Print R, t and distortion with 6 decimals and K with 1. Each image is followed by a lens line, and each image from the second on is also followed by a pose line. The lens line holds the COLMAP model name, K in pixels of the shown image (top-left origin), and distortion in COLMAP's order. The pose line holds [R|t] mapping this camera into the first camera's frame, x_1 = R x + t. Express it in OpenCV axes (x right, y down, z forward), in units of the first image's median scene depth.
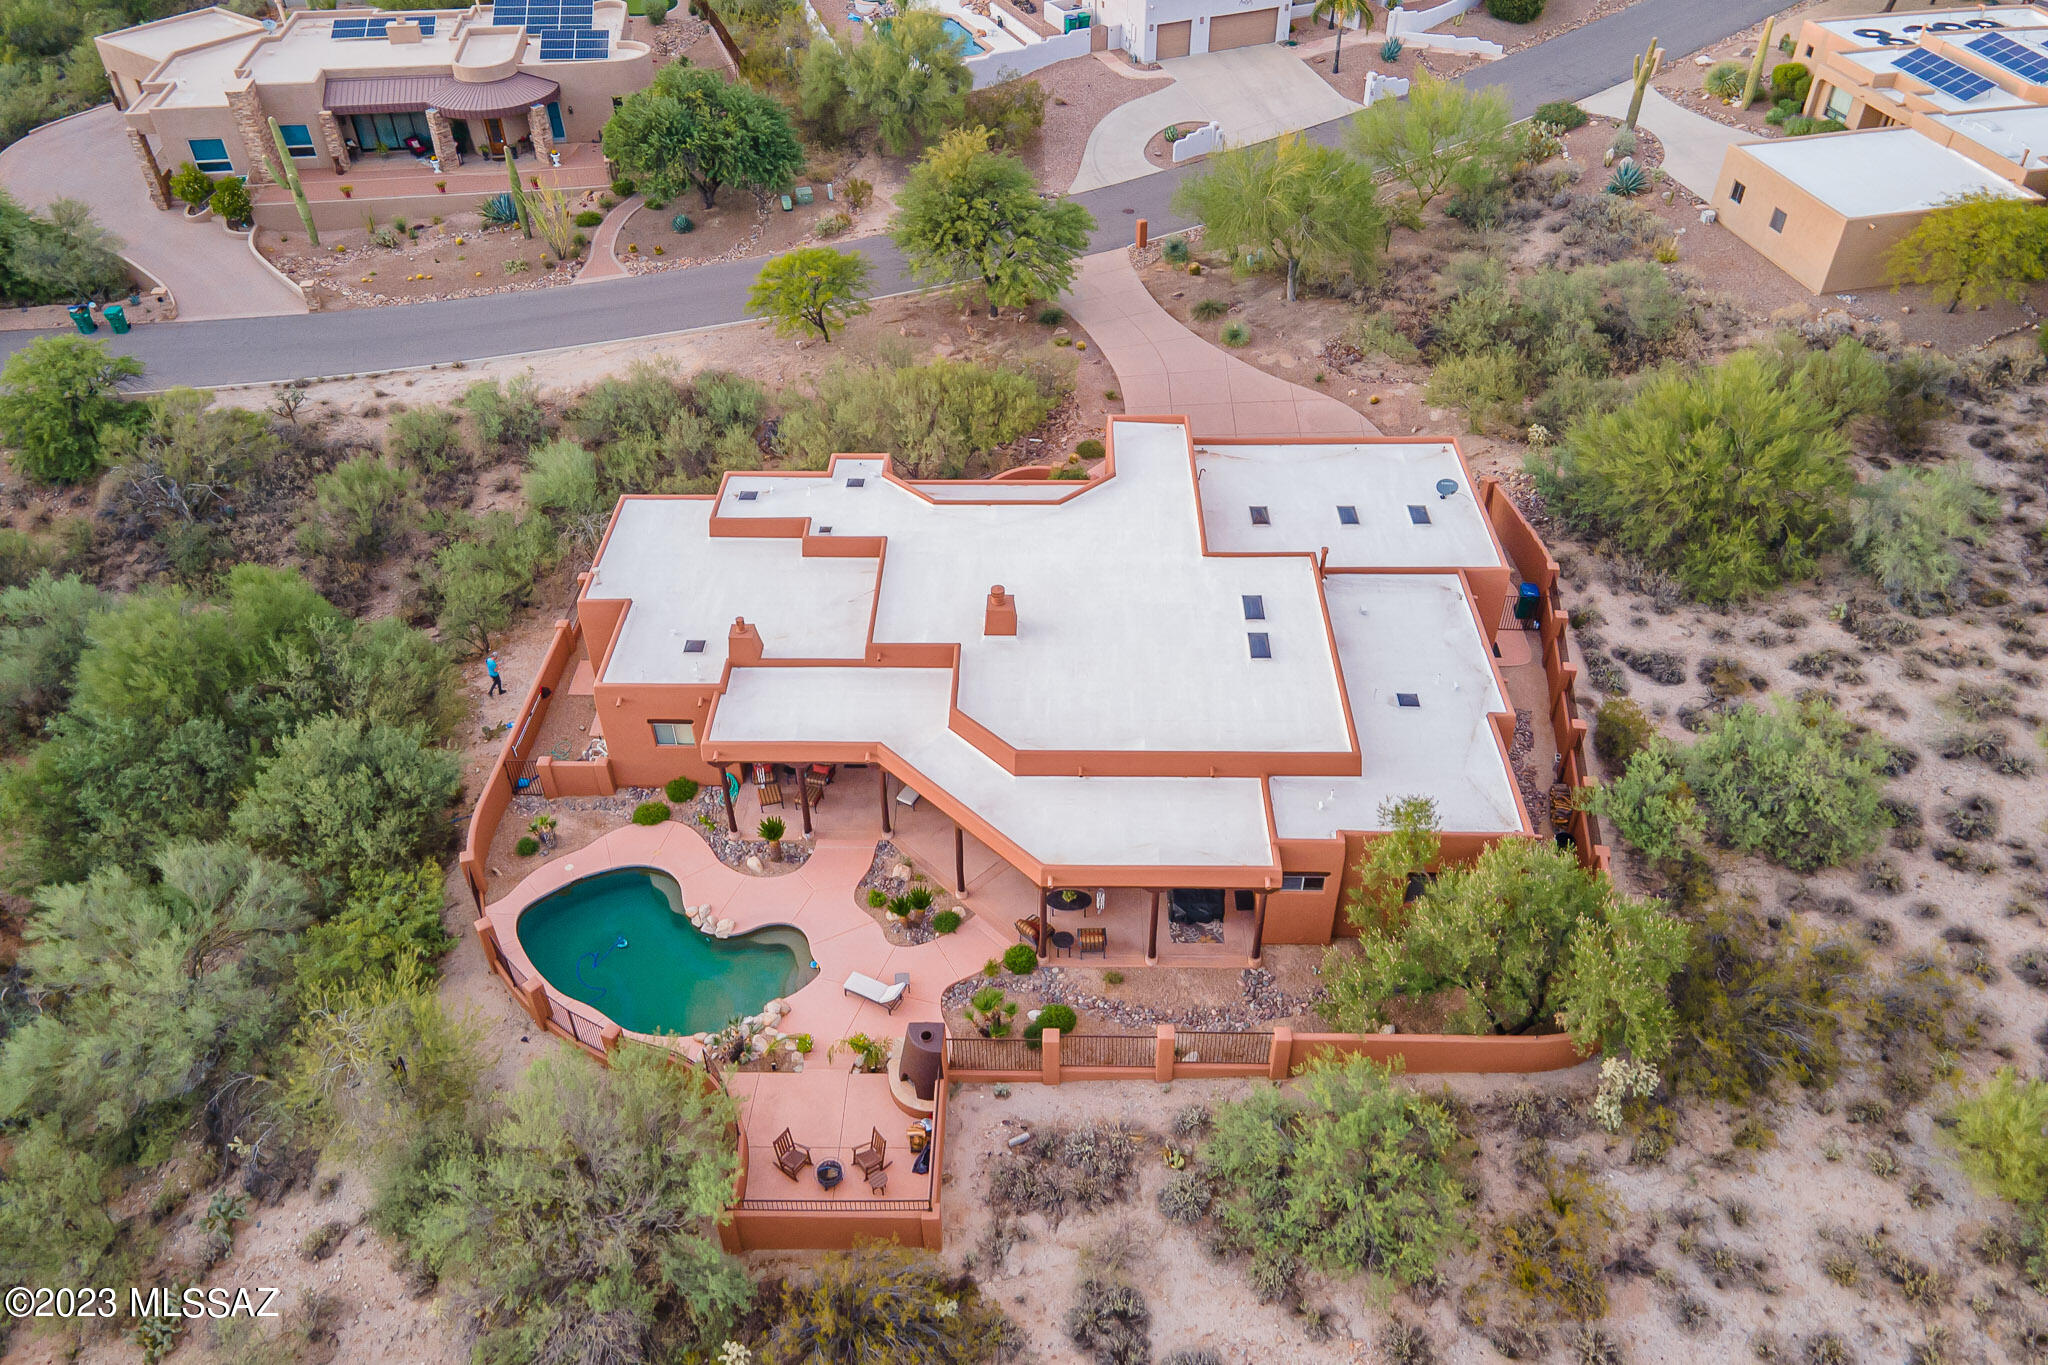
lens RADIAL K [[1483.0, 0, 1016.4], [0, 1483.0, 690.0], [0, 0, 1]] dist [0.035121, 0.007032]
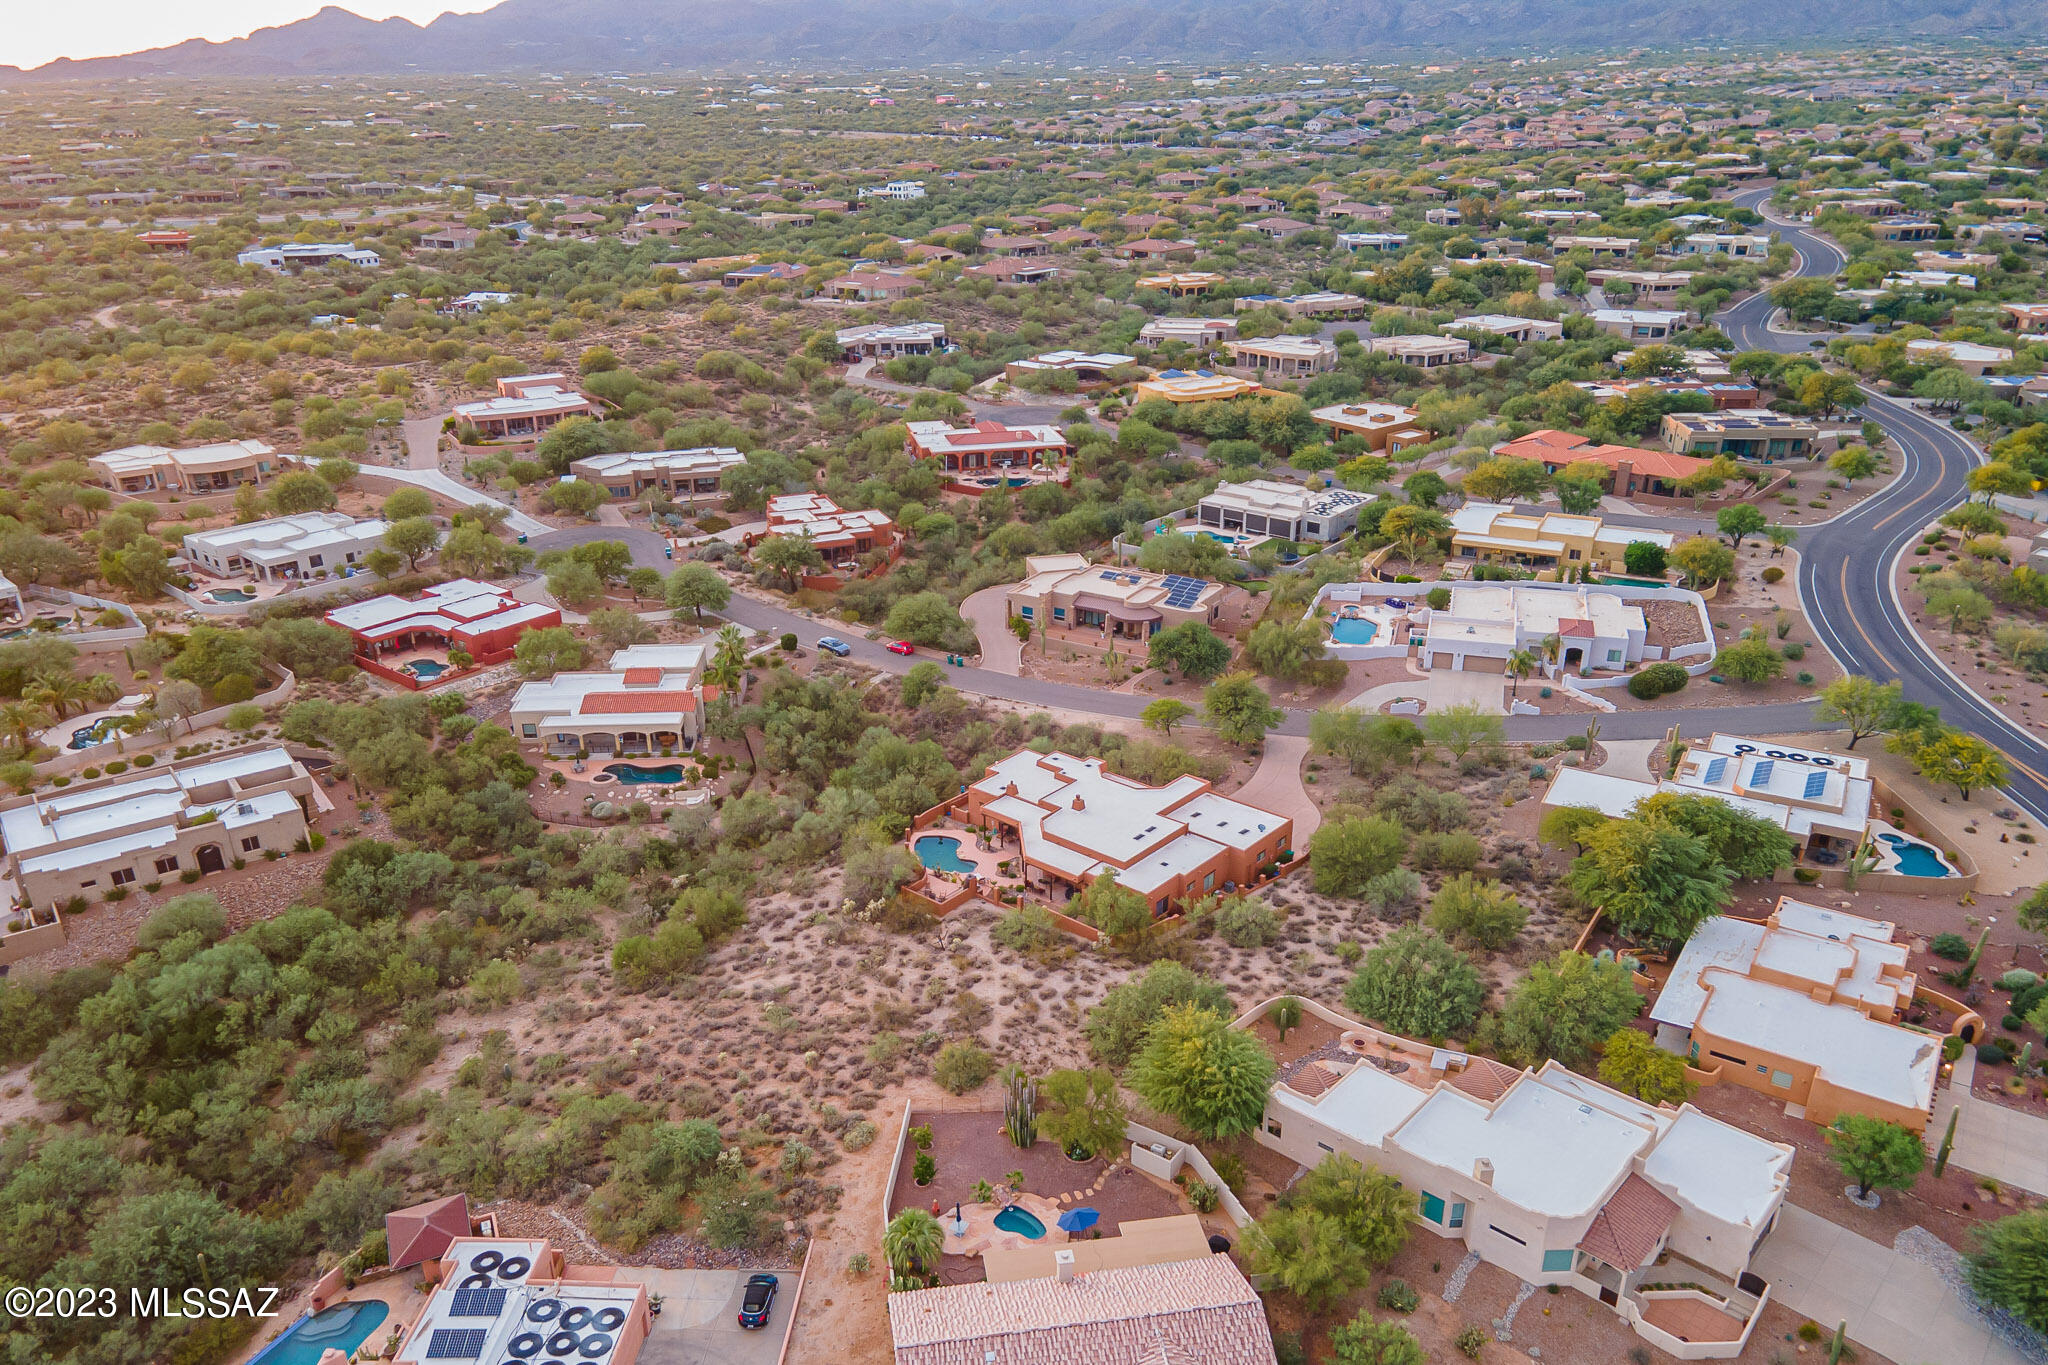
lens RADIAL K [[1483.0, 0, 1016.4], [0, 1483.0, 690.0], [0, 0, 1]] dist [0.035121, 0.007032]
pose [[0.770899, 0.245508, -0.587742, 1.531551], [-0.408643, 0.898436, -0.160697, 0.265410], [0.488596, 0.364058, 0.792929, -1.501289]]
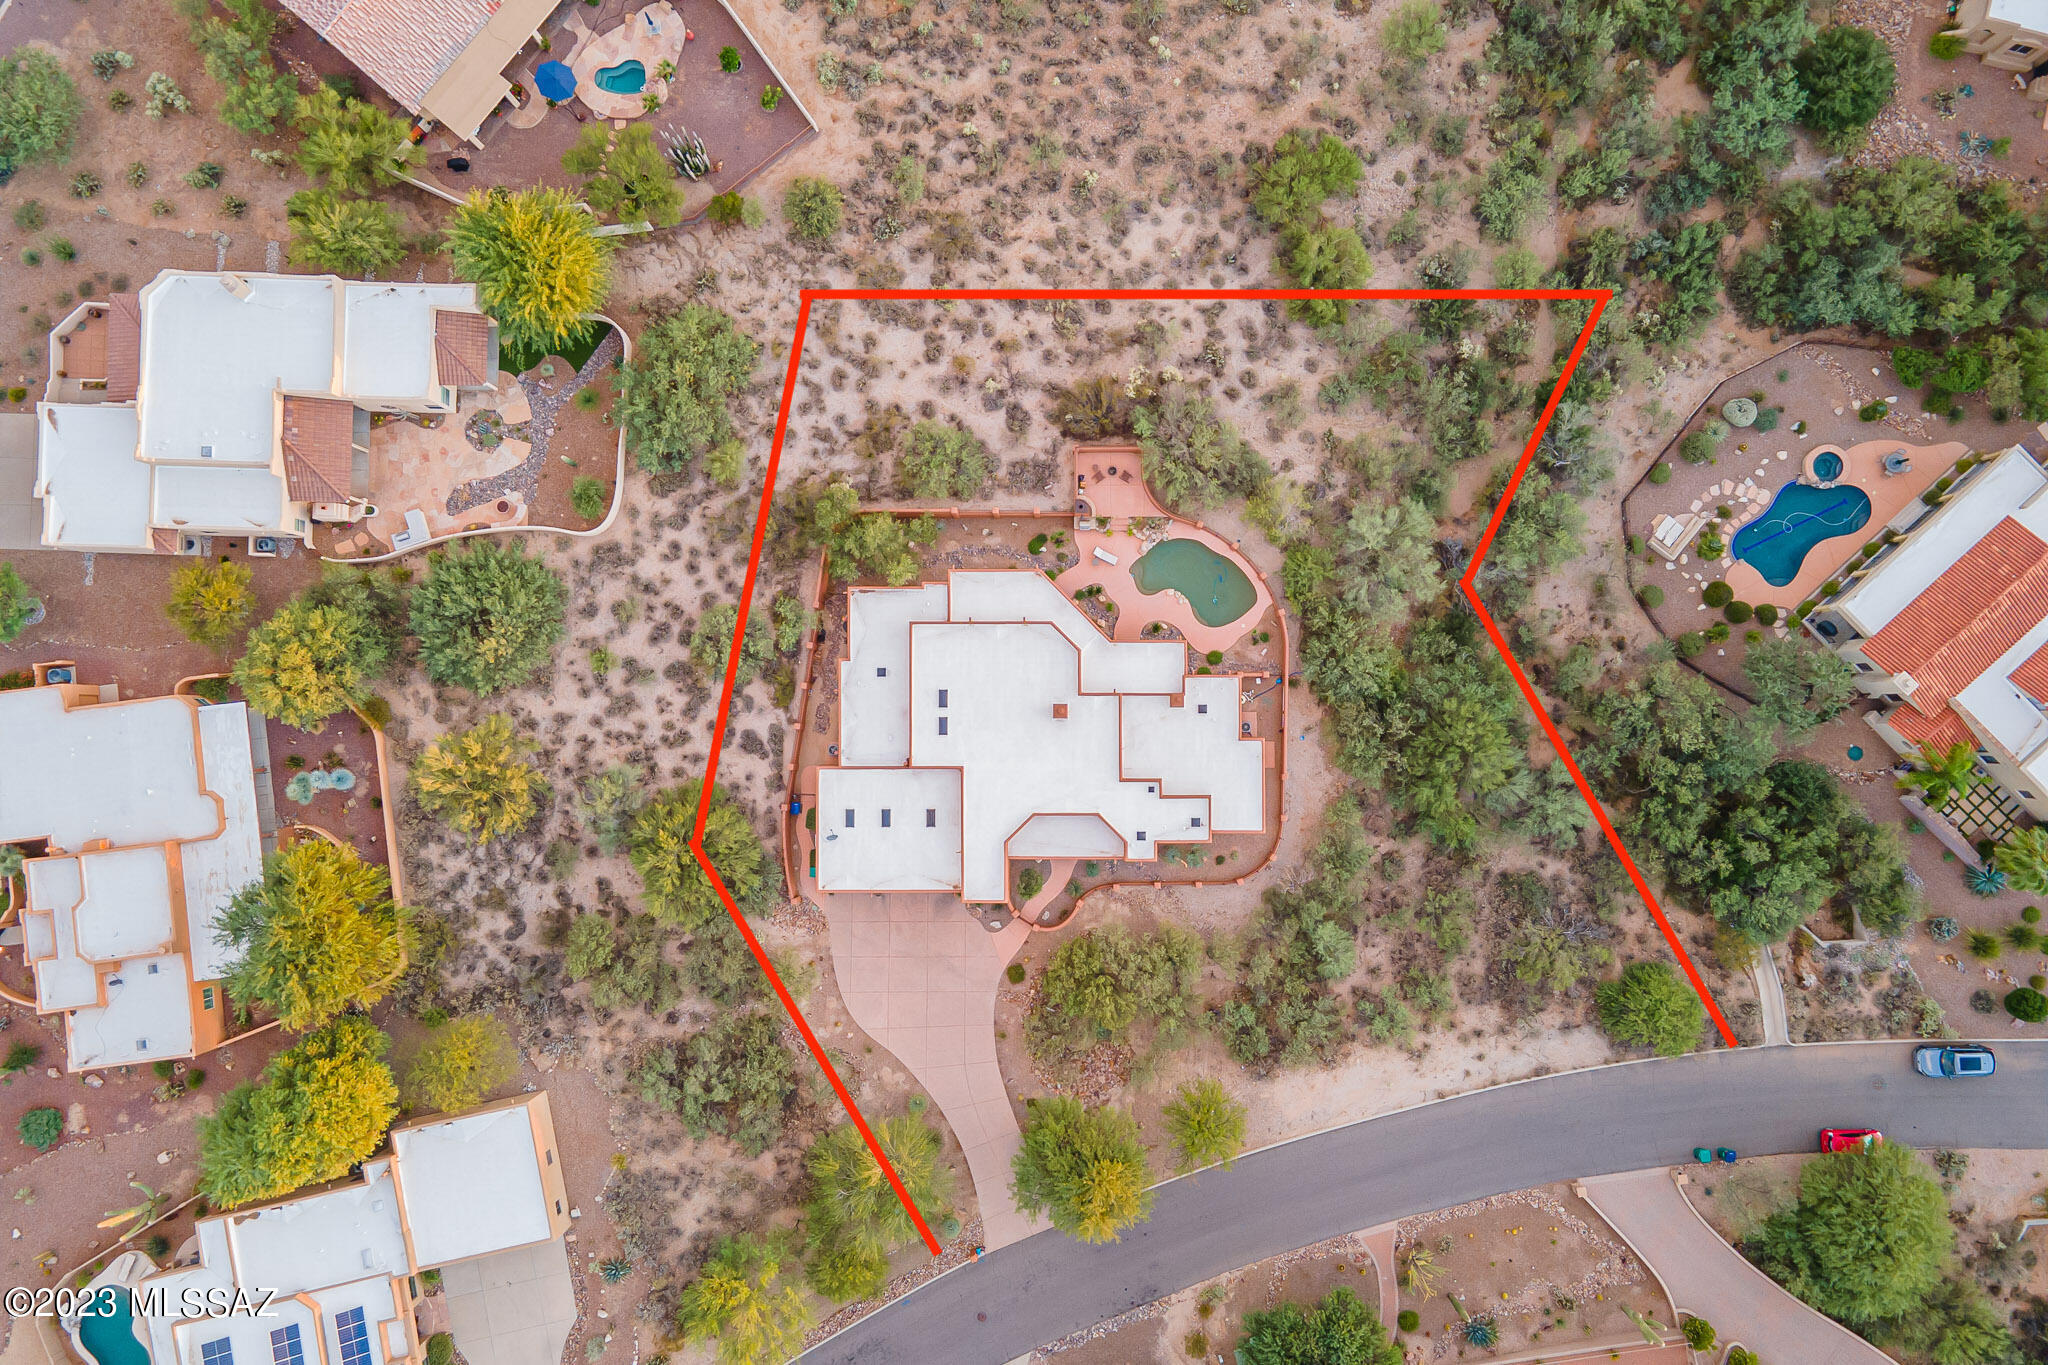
lens RADIAL K [[1496.5, 0, 1056.6], [0, 1496.5, 680.4], [0, 0, 1]] dist [0.037150, 0.003592]
pose [[-0.999473, 0.024781, 0.020972, -0.047626], [0.000598, -0.631847, 0.775093, -1.574713], [0.032458, 0.774697, 0.631499, -0.385780]]
